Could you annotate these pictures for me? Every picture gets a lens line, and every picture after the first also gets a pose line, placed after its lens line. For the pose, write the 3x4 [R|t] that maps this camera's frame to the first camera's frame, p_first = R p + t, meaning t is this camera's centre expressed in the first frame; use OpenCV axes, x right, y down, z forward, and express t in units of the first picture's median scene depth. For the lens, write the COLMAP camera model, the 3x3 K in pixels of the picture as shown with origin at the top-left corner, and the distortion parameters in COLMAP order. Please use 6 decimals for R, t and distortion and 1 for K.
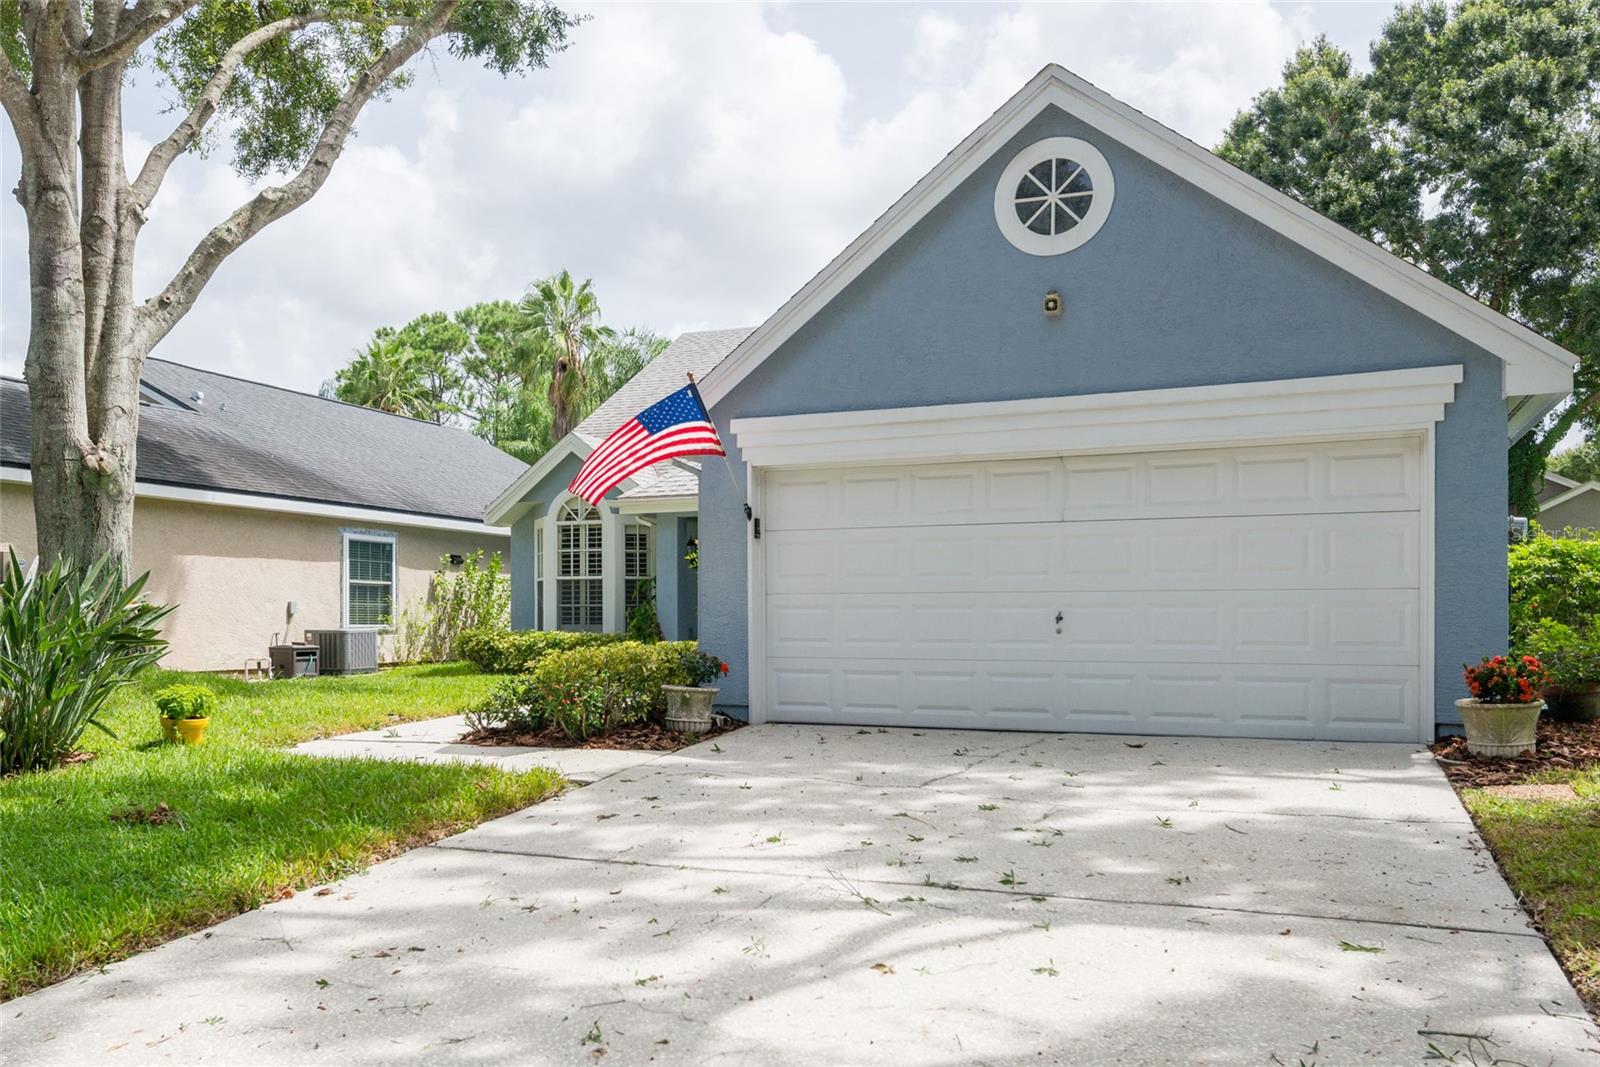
lens RADIAL K [[1151.7, 0, 755.4], [0, 1151.7, 618.7], [0, 0, 1]] dist [0.025702, 0.001468]
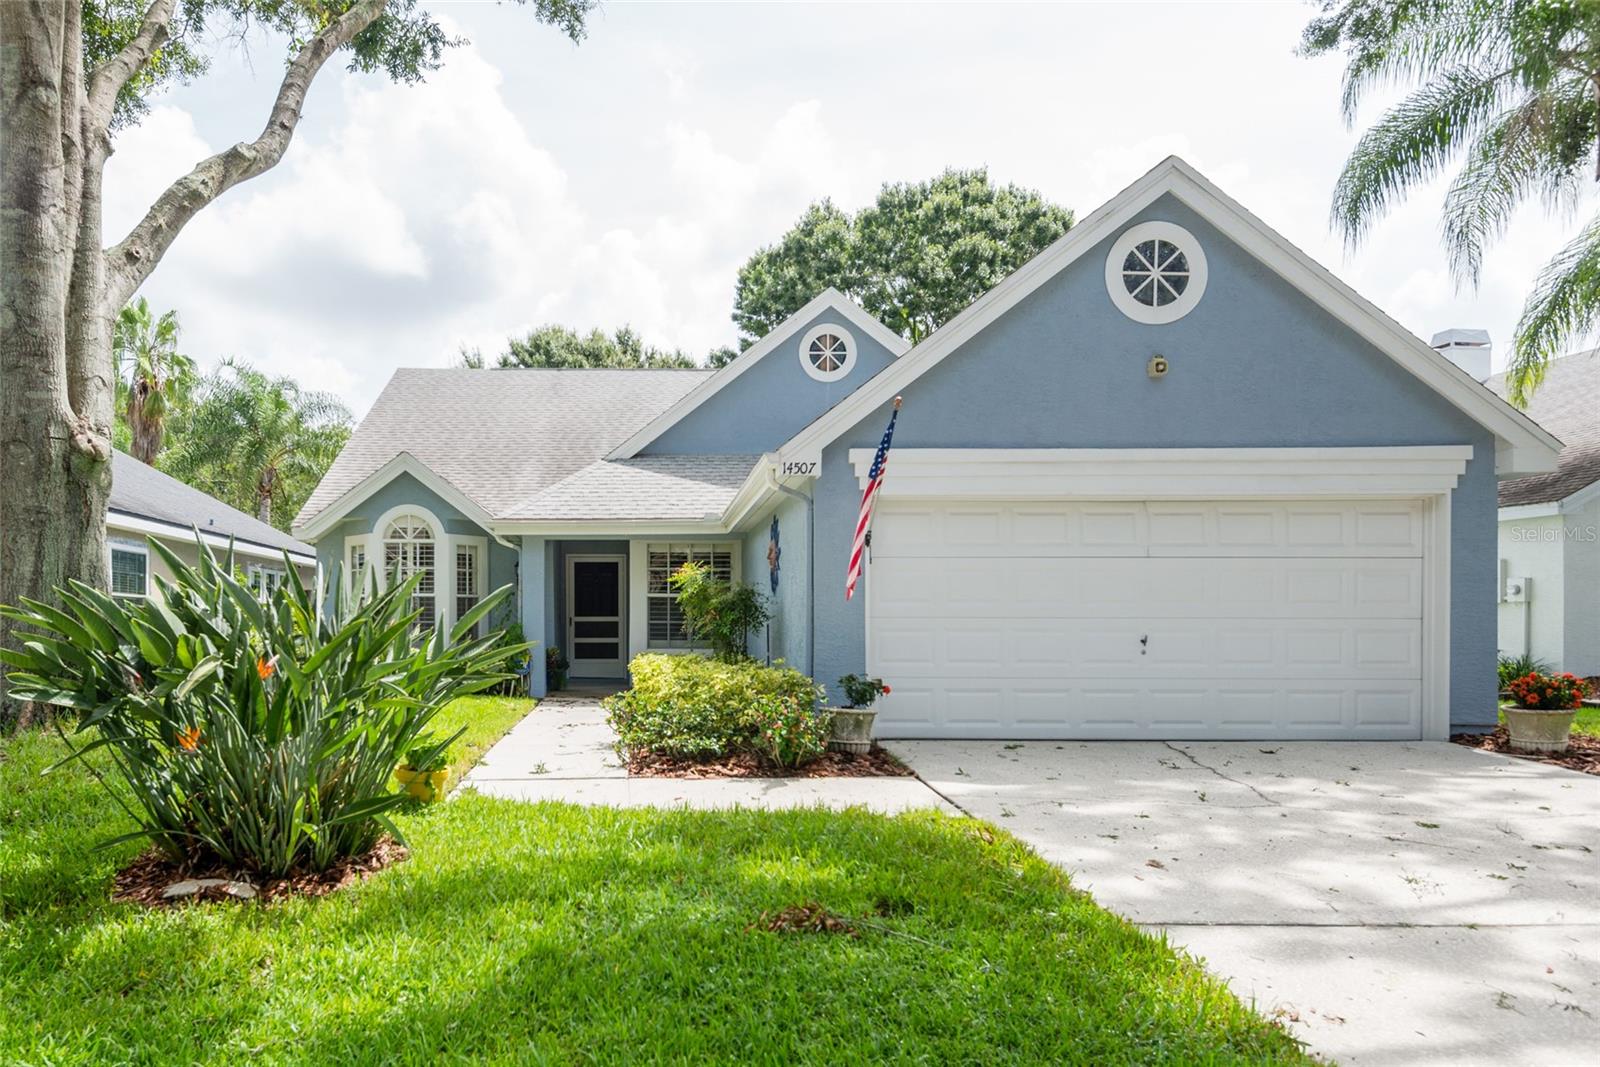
lens RADIAL K [[960.2, 0, 800.5], [0, 960.2, 637.3], [0, 0, 1]] dist [0.025090, -0.000907]
pose [[0.930997, 0.000753, 0.365027, -0.365147], [-0.002484, 0.999988, 0.004272, -0.006720], [-0.365019, -0.004884, 0.930987, 0.207050]]
